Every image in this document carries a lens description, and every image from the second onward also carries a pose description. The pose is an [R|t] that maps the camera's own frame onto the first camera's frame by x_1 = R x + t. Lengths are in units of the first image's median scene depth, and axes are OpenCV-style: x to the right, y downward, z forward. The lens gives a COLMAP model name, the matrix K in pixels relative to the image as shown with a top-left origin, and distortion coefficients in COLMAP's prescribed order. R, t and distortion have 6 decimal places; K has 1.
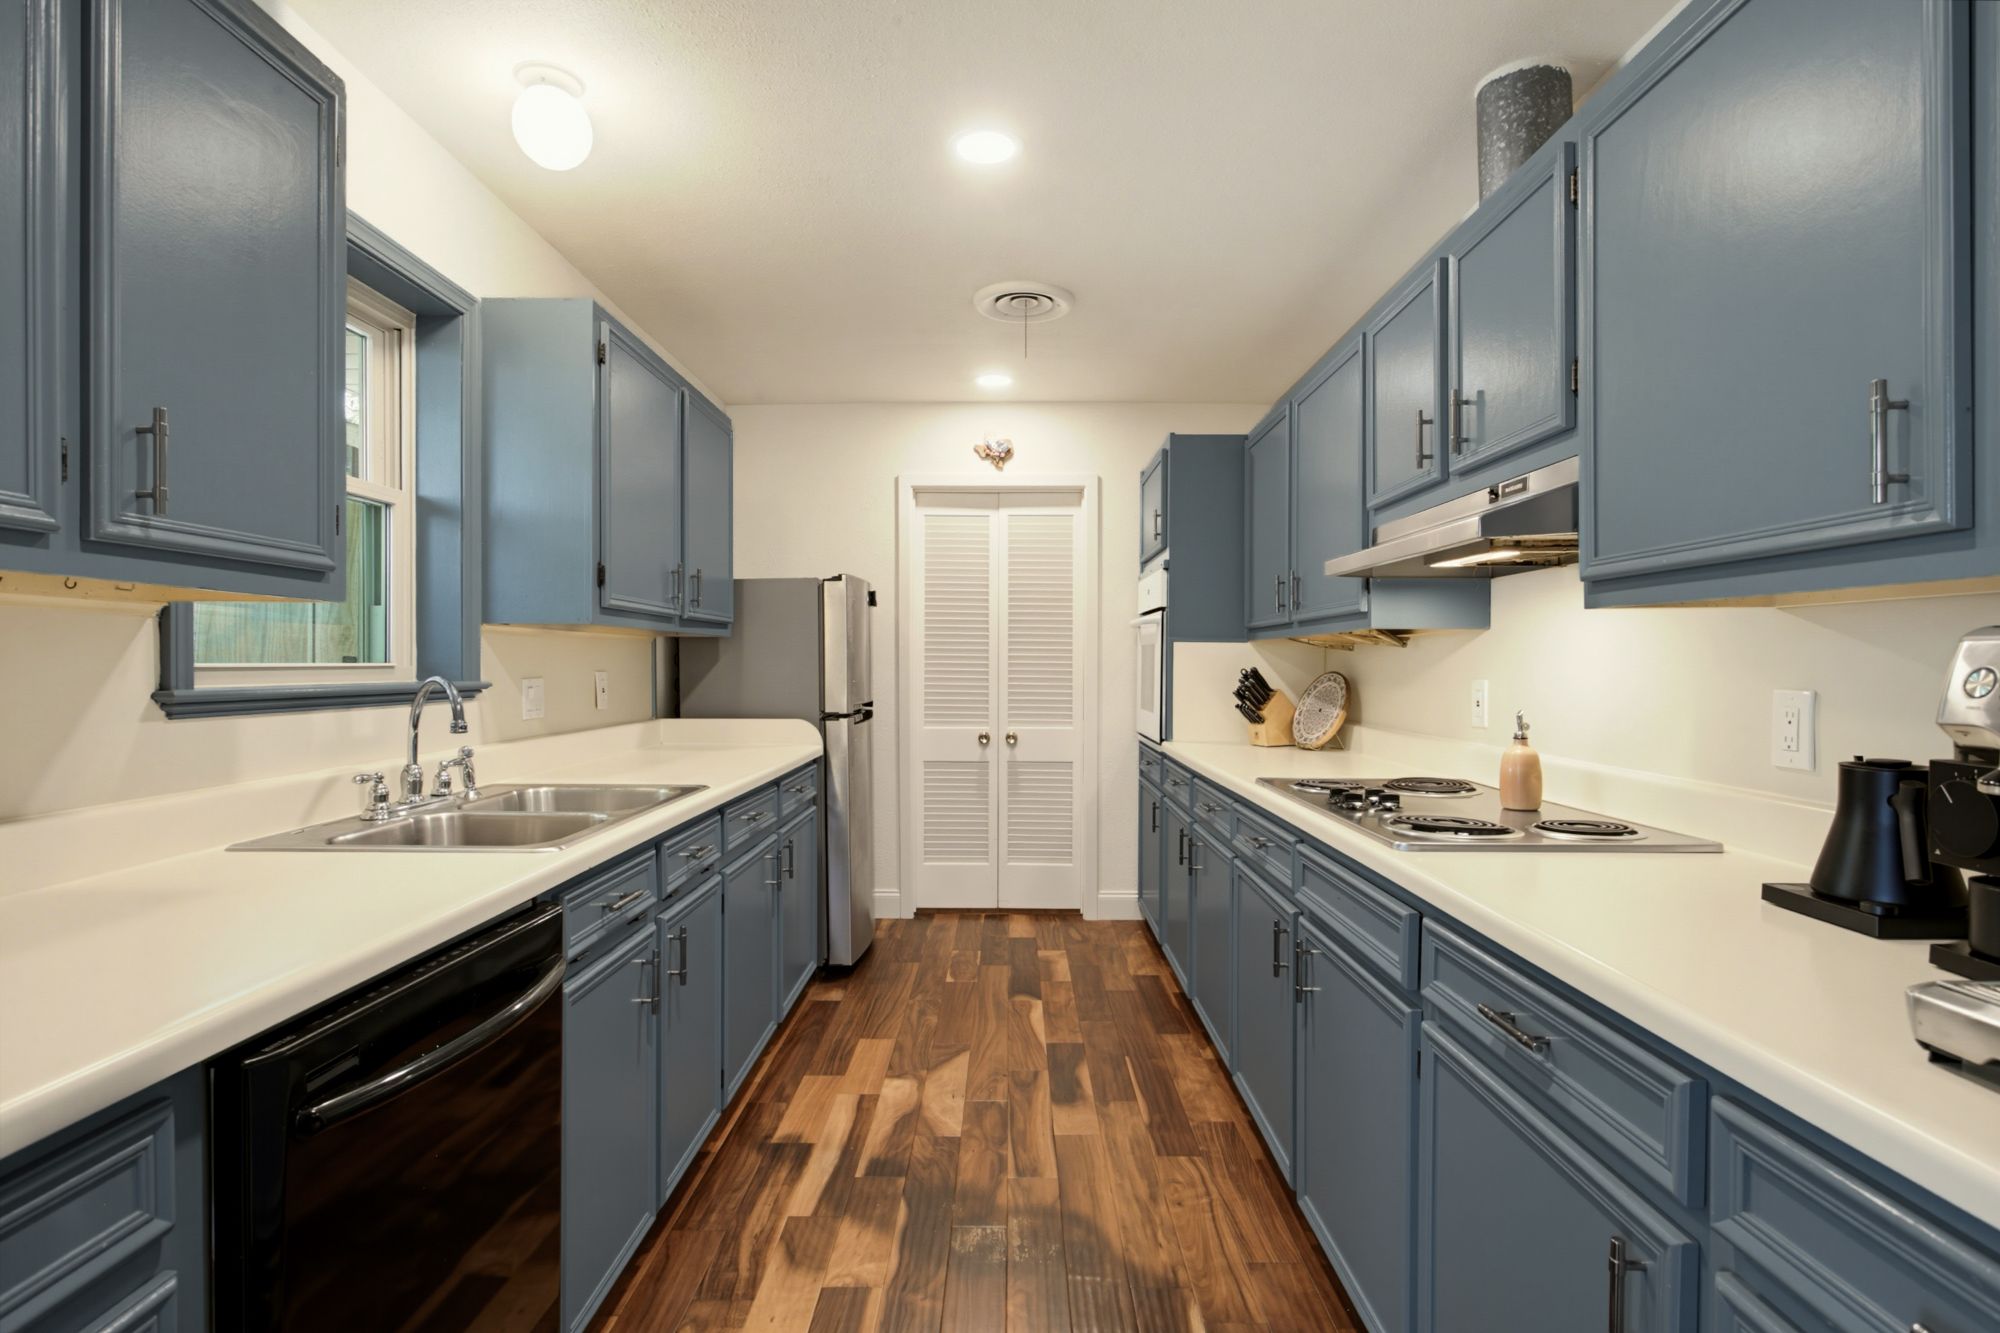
lens RADIAL K [[955.7, 0, 999.6], [0, 955.7, 676.9], [0, 0, 1]] dist [-0.009045, 0.007177]
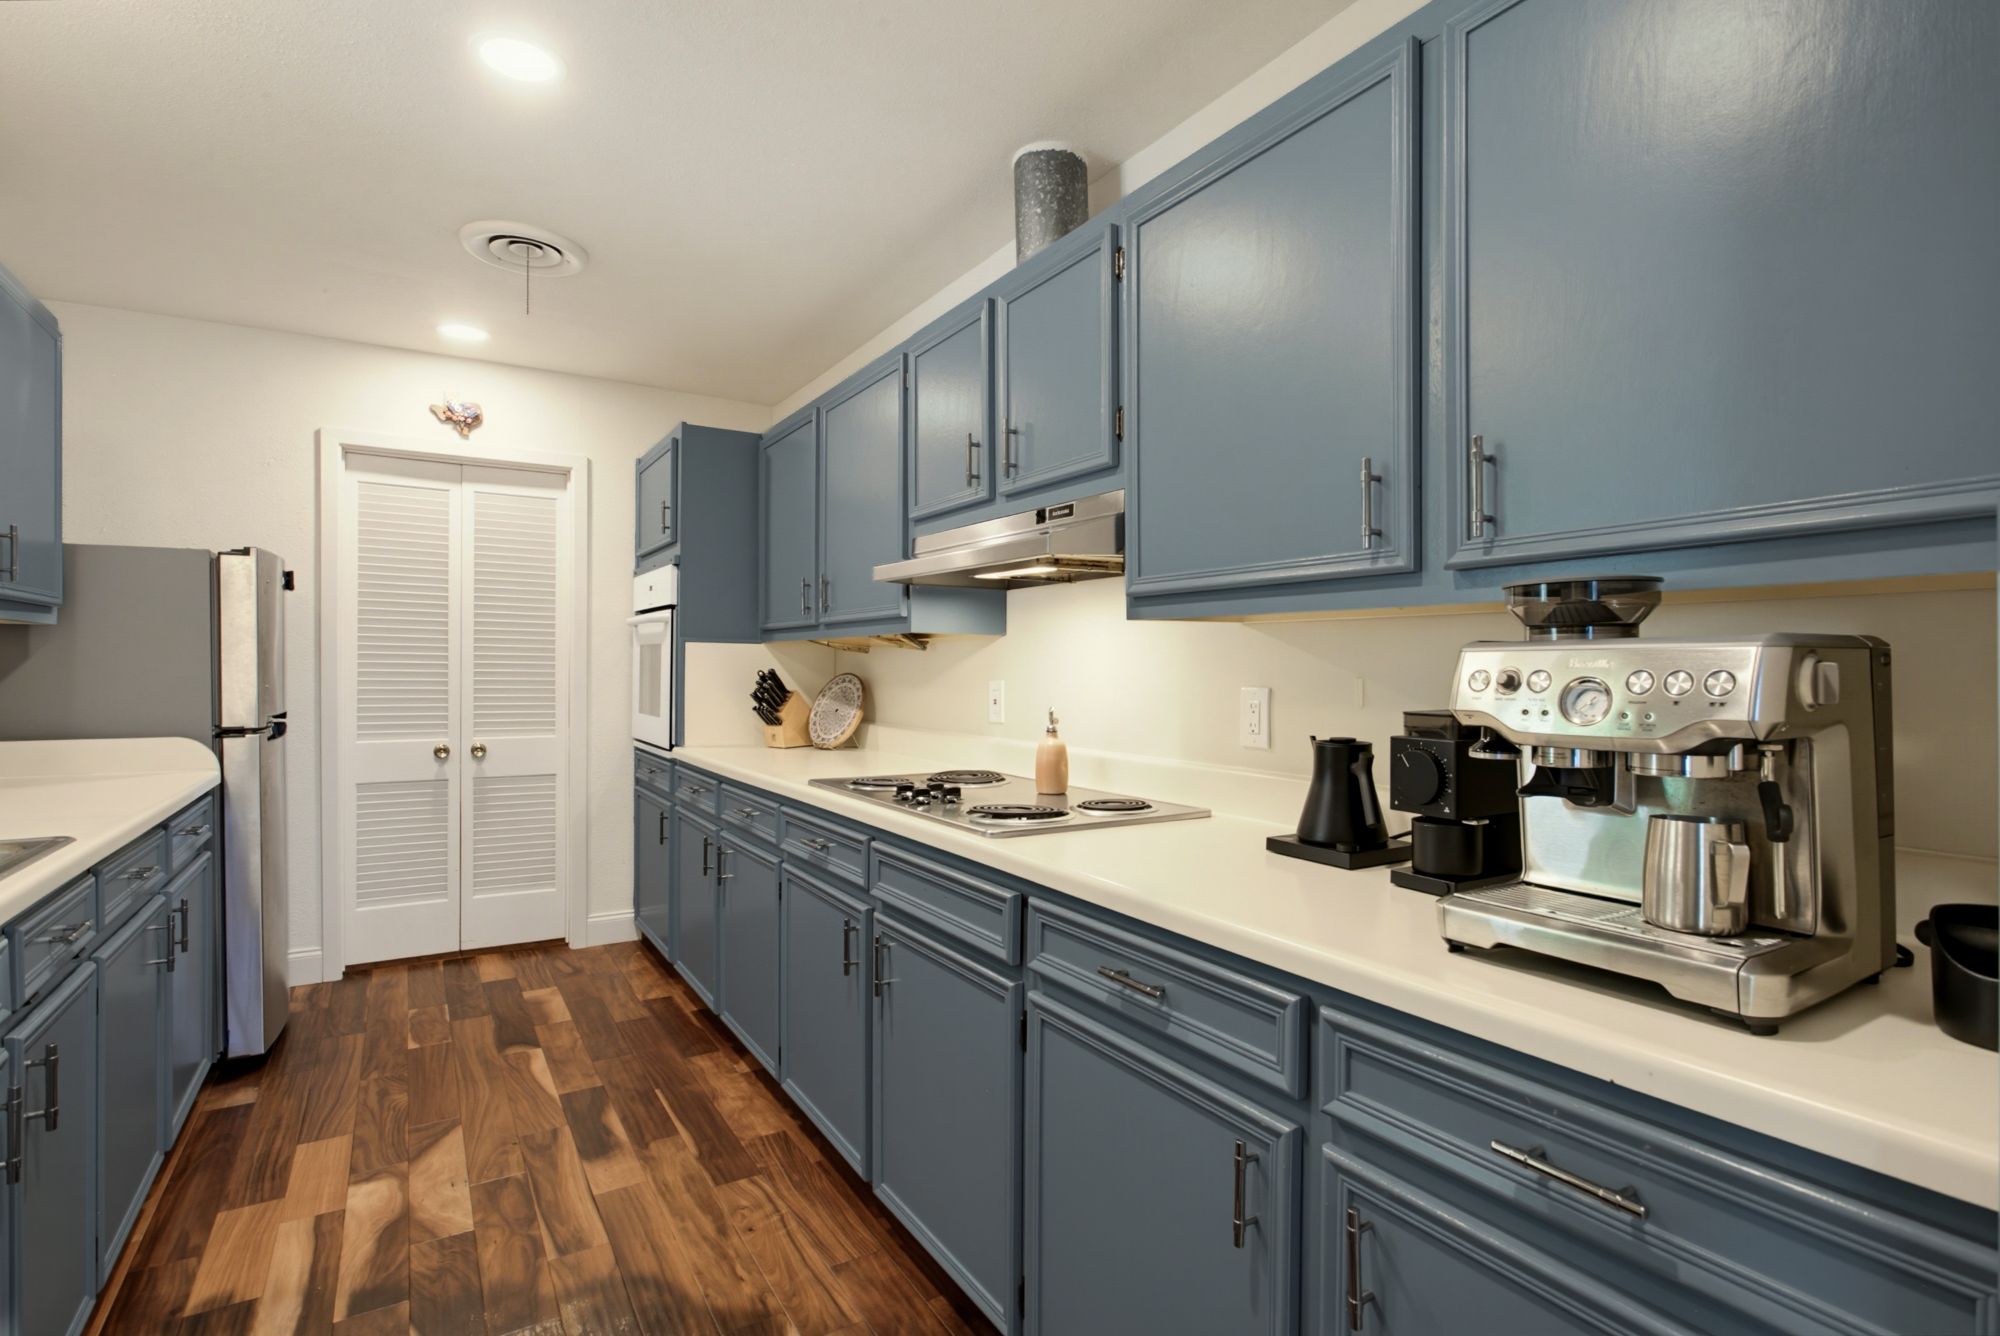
lens RADIAL K [[957.0, 0, 993.4], [0, 957.0, 674.3], [0, 0, 1]] dist [-0.005407, 0.001360]
pose [[0.849231, -0.001068, 0.528021, -0.094993], [0.003451, 0.999988, -0.003527, -0.000137], [-0.528010, 0.004817, 0.849224, 0.047259]]
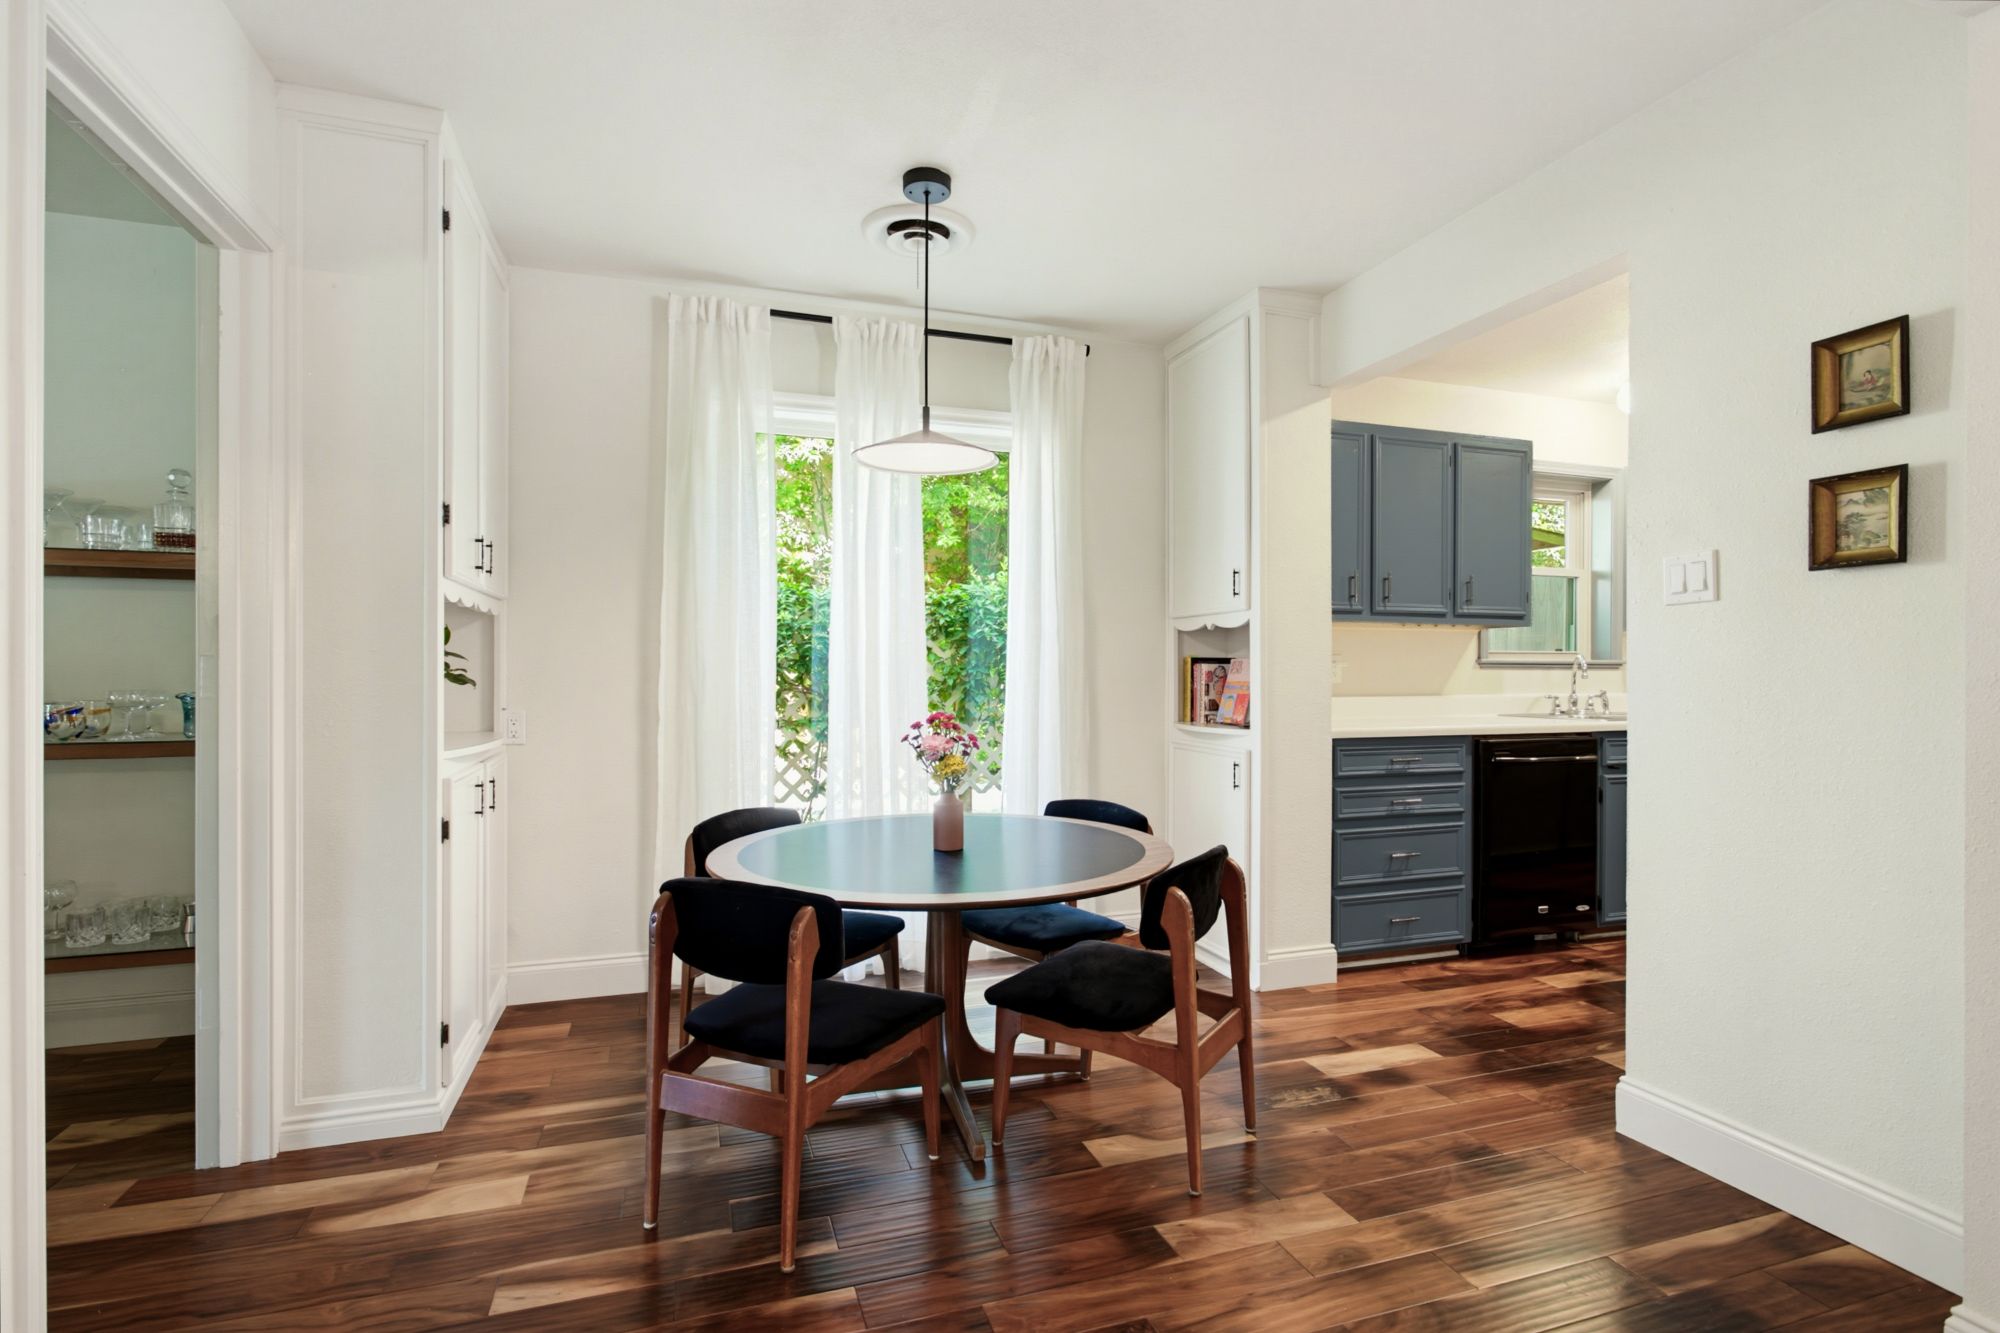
lens RADIAL K [[955.7, 0, 999.6], [0, 955.7, 676.9], [0, 0, 1]] dist [-0.009045, 0.007177]
pose [[0.321937, -0.003946, -0.946753, 1.221607], [-0.008146, 0.999943, -0.006937, 0.083940], [0.946726, 0.009945, 0.321887, -1.148888]]
